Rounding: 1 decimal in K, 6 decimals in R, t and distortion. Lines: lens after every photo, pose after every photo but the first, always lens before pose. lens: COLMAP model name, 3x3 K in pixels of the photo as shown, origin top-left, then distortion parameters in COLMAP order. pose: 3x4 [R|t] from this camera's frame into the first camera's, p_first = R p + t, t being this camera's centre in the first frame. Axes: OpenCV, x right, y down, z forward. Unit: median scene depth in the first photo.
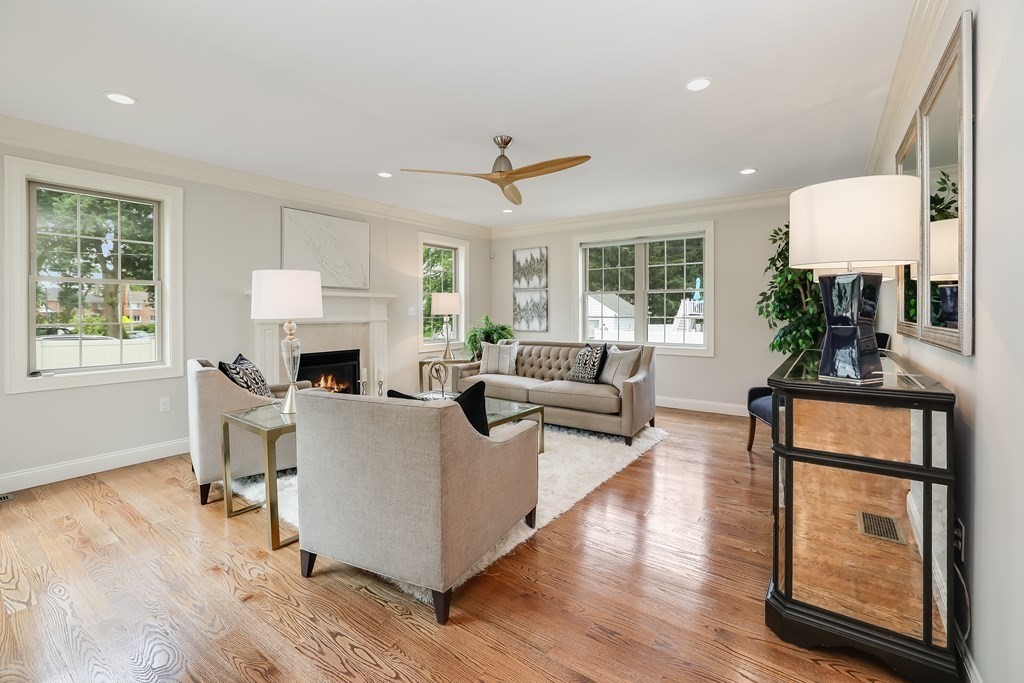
lens RADIAL K [[451.0, 0, 512.8], [0, 451.0, 311.7], [0, 0, 1]] dist [-0.000760, -0.000012]
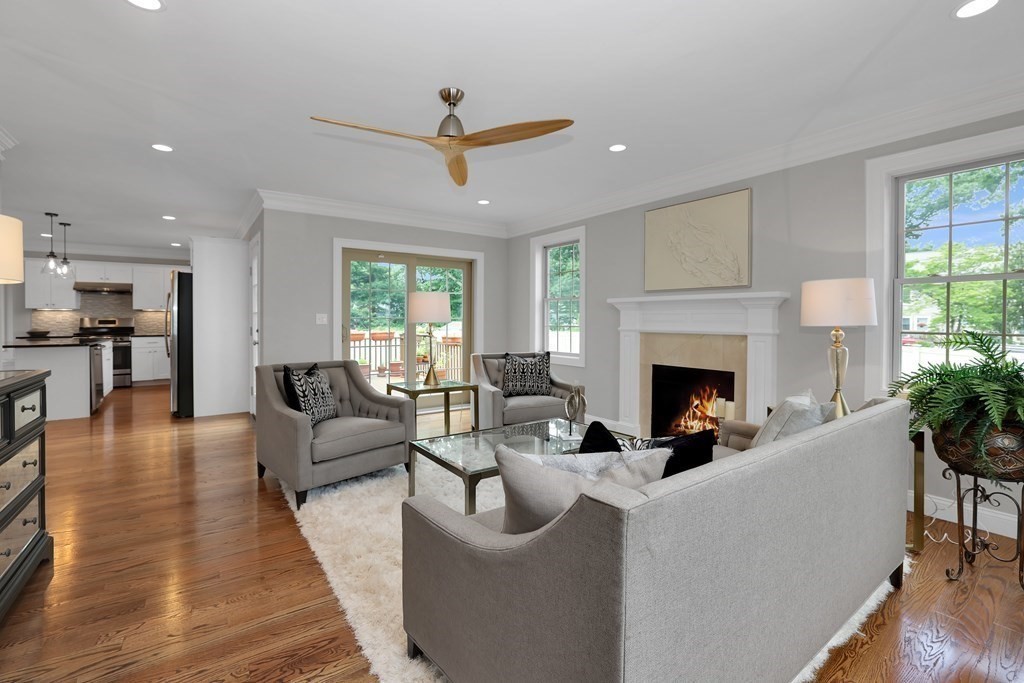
lens RADIAL K [[446.8, 0, 505.6], [0, 446.8, 330.4], [0, 0, 1]] dist [-0.001415, 0.000167]
pose [[-0.304850, 0.025351, -0.952063, 0.470374], [-0.003962, 0.999603, 0.027885, -0.001018], [0.952392, 0.012273, -0.304629, 0.915317]]
